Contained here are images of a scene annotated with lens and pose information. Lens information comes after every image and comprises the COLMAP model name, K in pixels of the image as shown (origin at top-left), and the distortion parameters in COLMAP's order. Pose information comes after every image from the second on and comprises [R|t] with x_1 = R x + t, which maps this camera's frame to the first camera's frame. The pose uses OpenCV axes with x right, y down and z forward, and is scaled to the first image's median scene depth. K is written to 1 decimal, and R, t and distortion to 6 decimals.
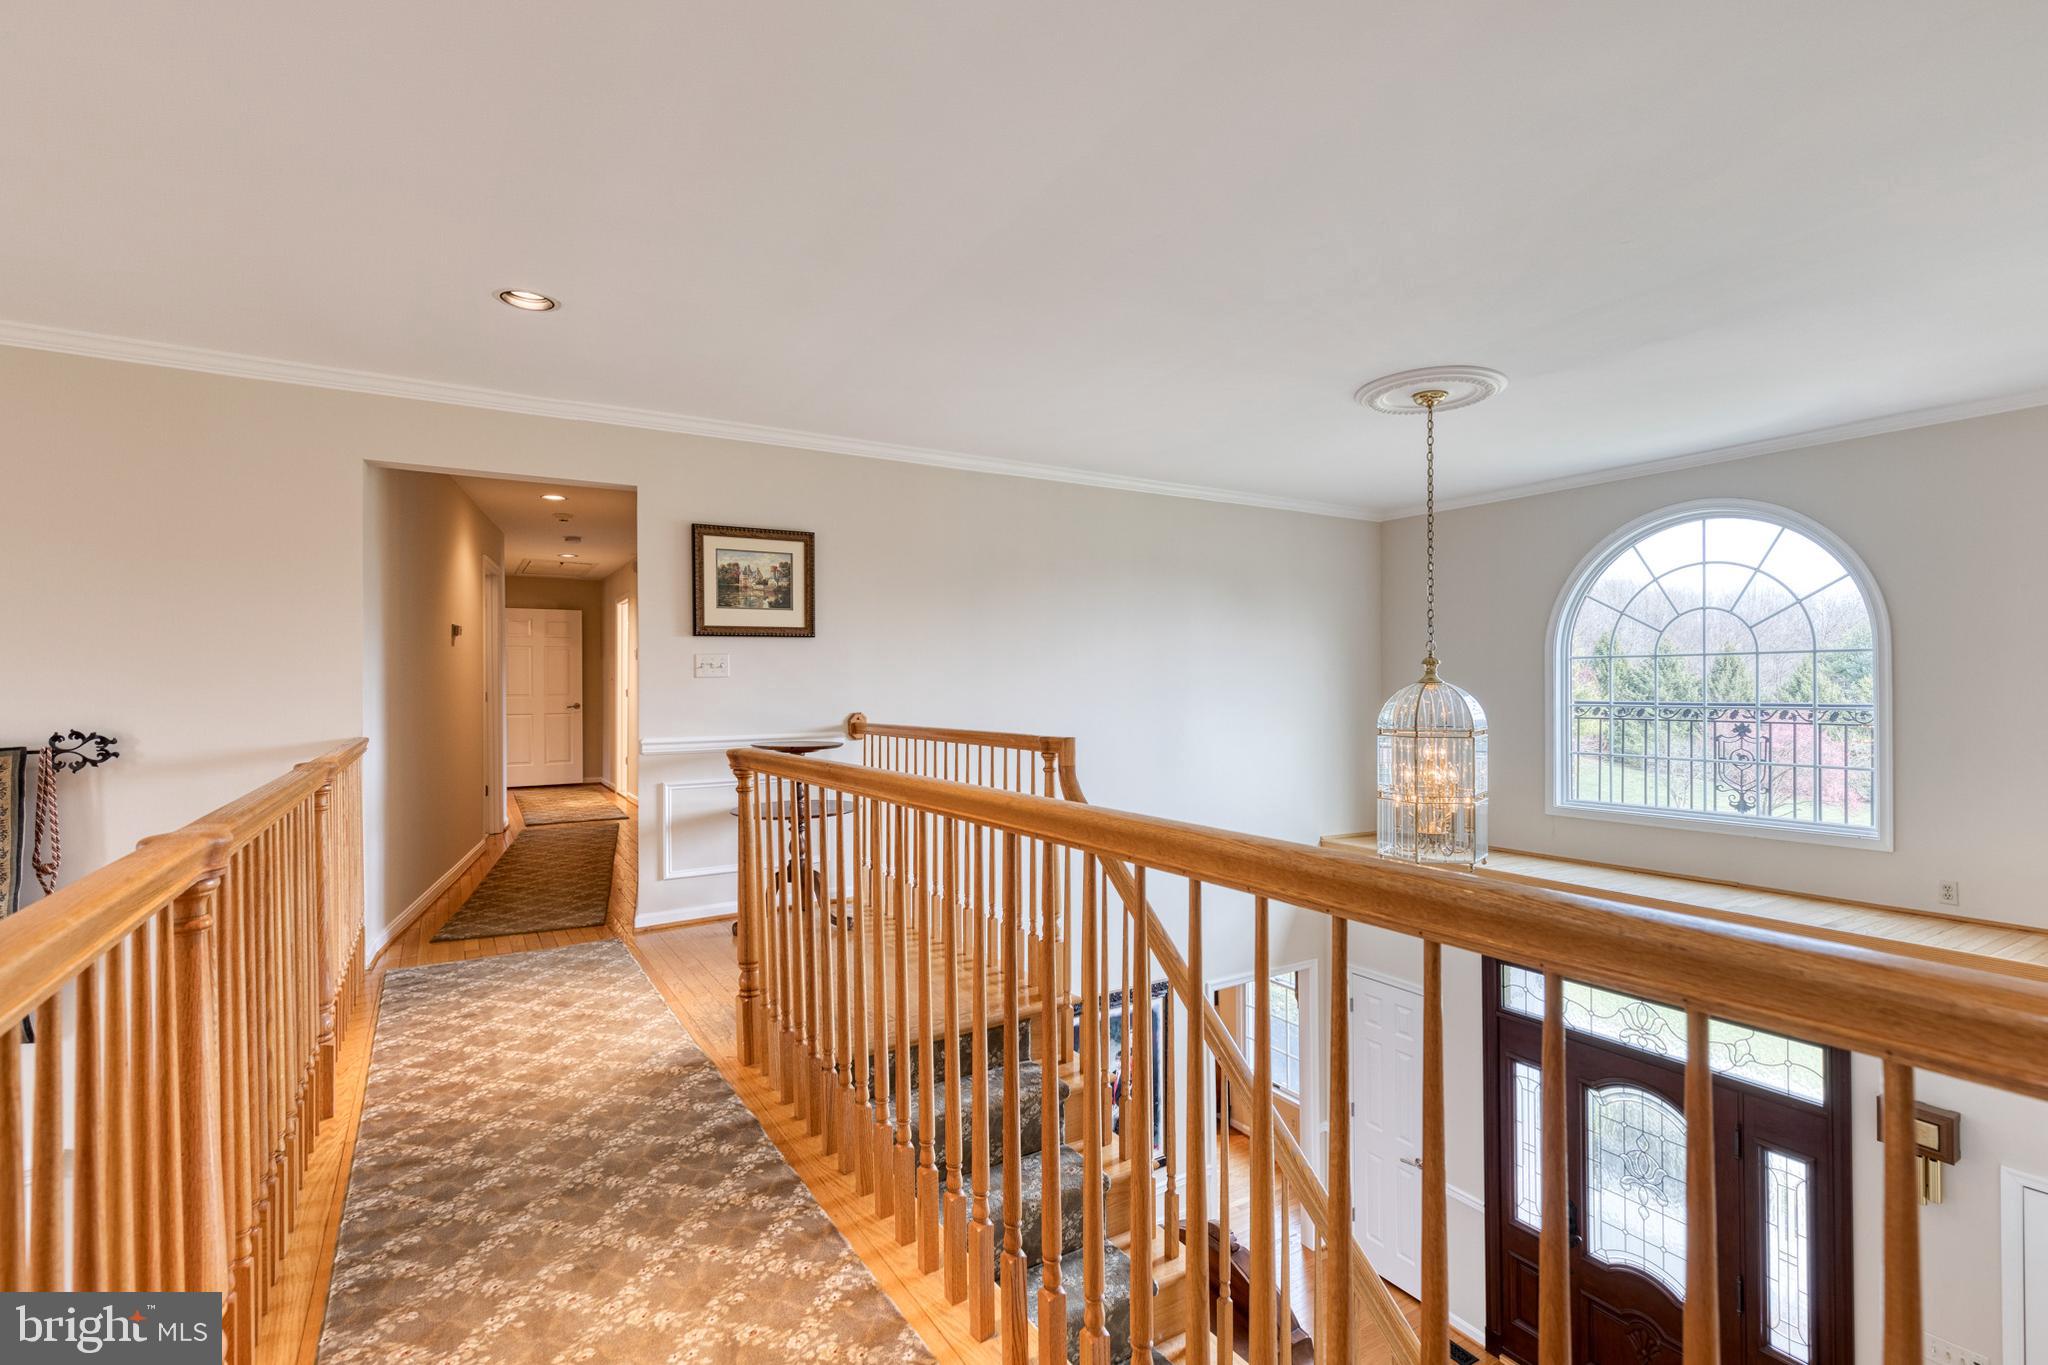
lens RADIAL K [[916.9, 0, 1047.1], [0, 916.9, 680.9], [0, 0, 1]] dist [0.004283, 0.000122]
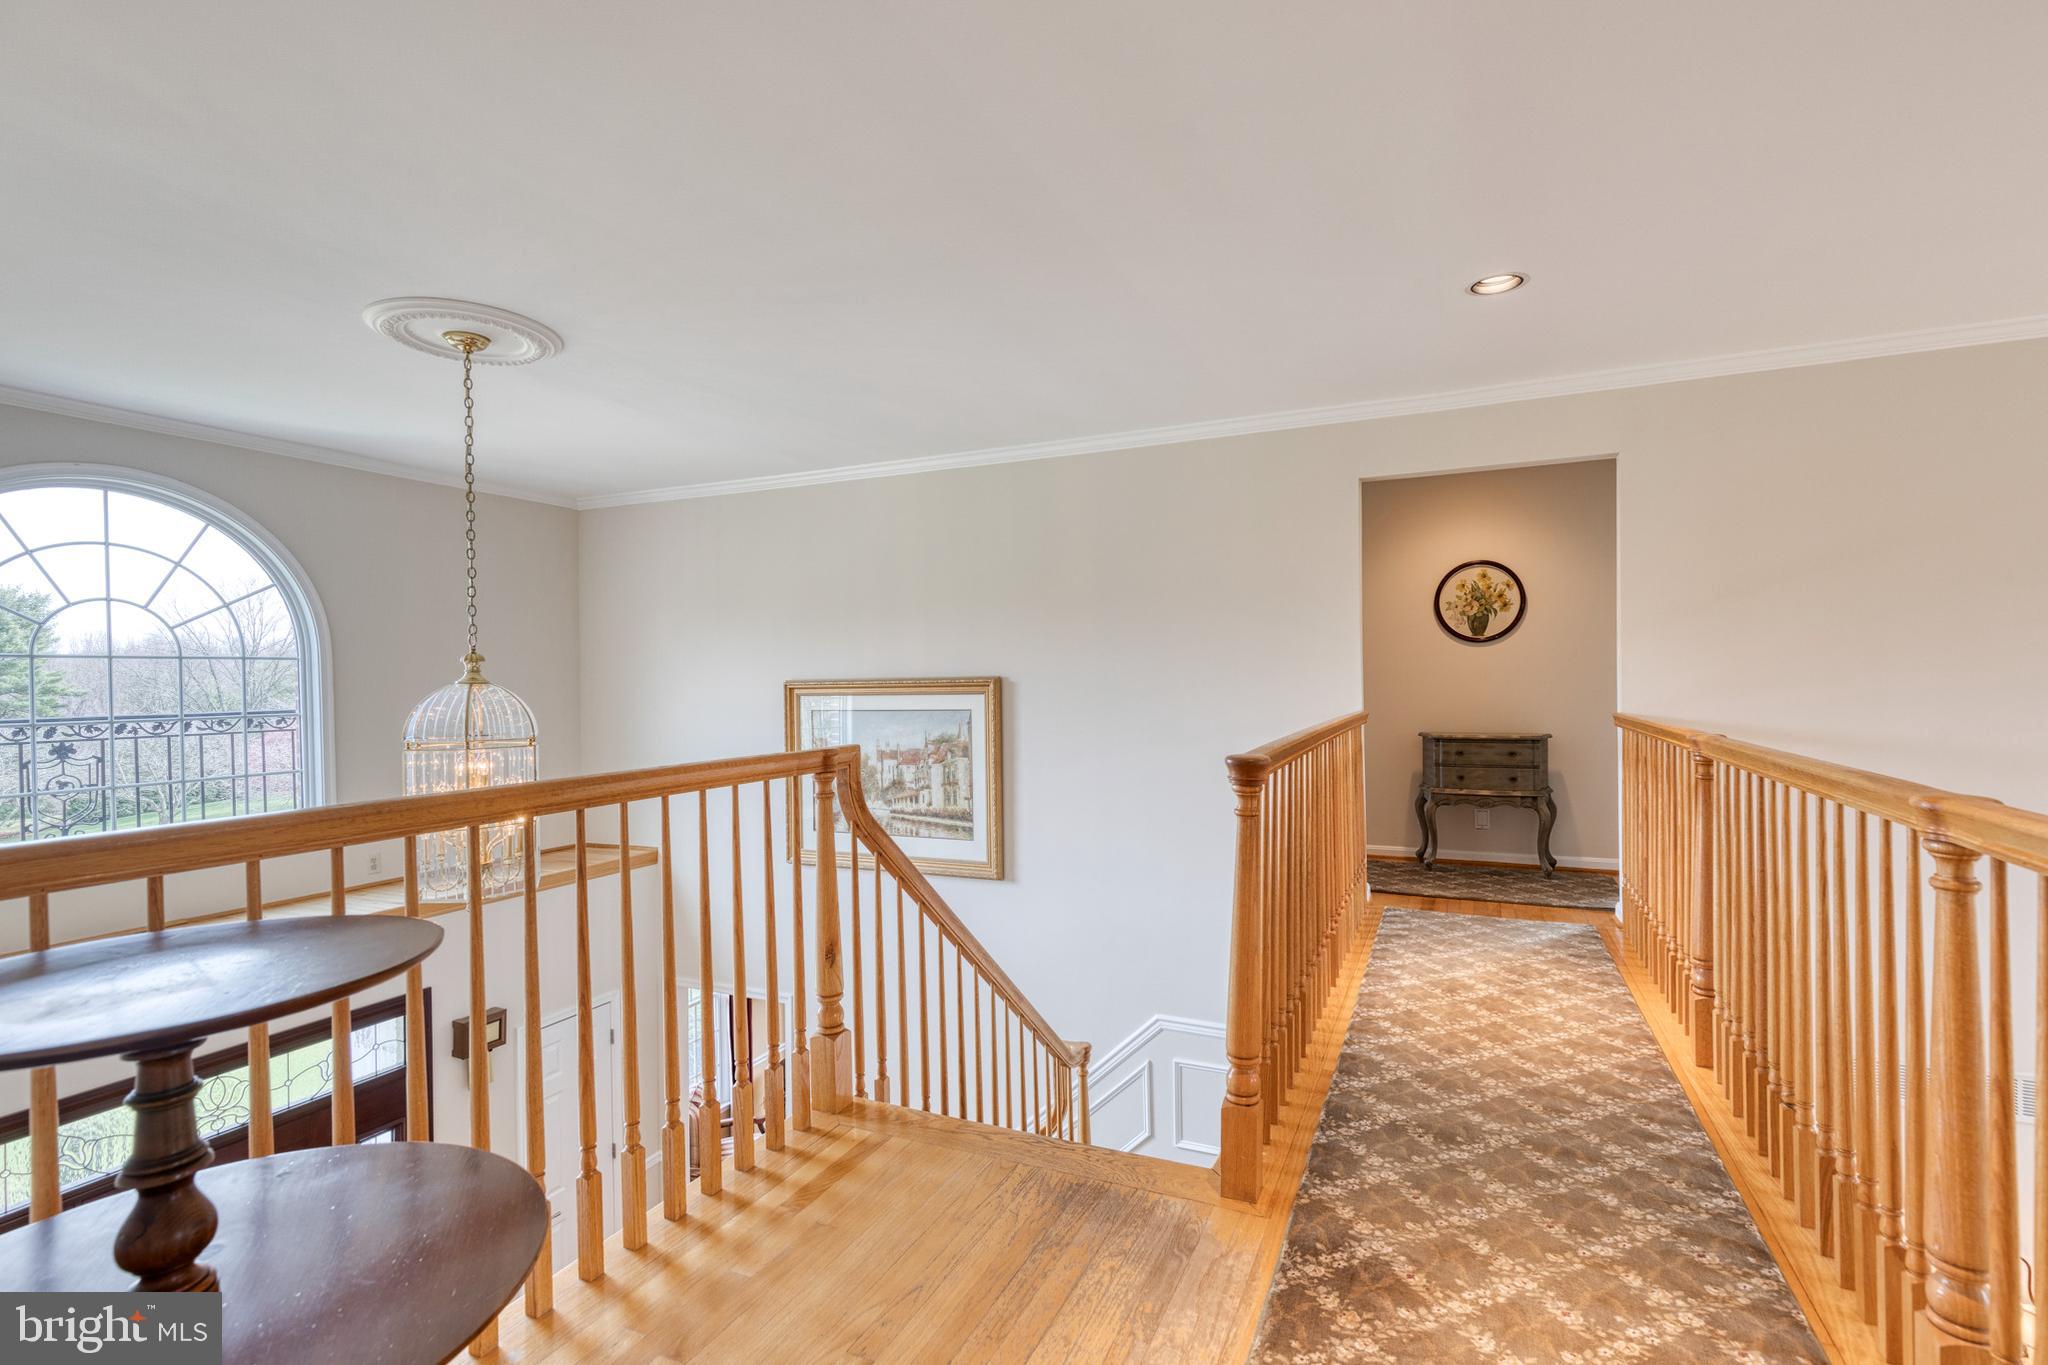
lens RADIAL K [[916.9, 0, 1047.1], [0, 916.9, 680.9], [0, 0, 1]] dist [0.004283, 0.000122]
pose [[-0.526451, 0.010908, 0.850136, -0.528148], [0.014634, 0.999886, -0.003767, 0.009808], [-0.850080, 0.010458, -0.526550, 0.930402]]
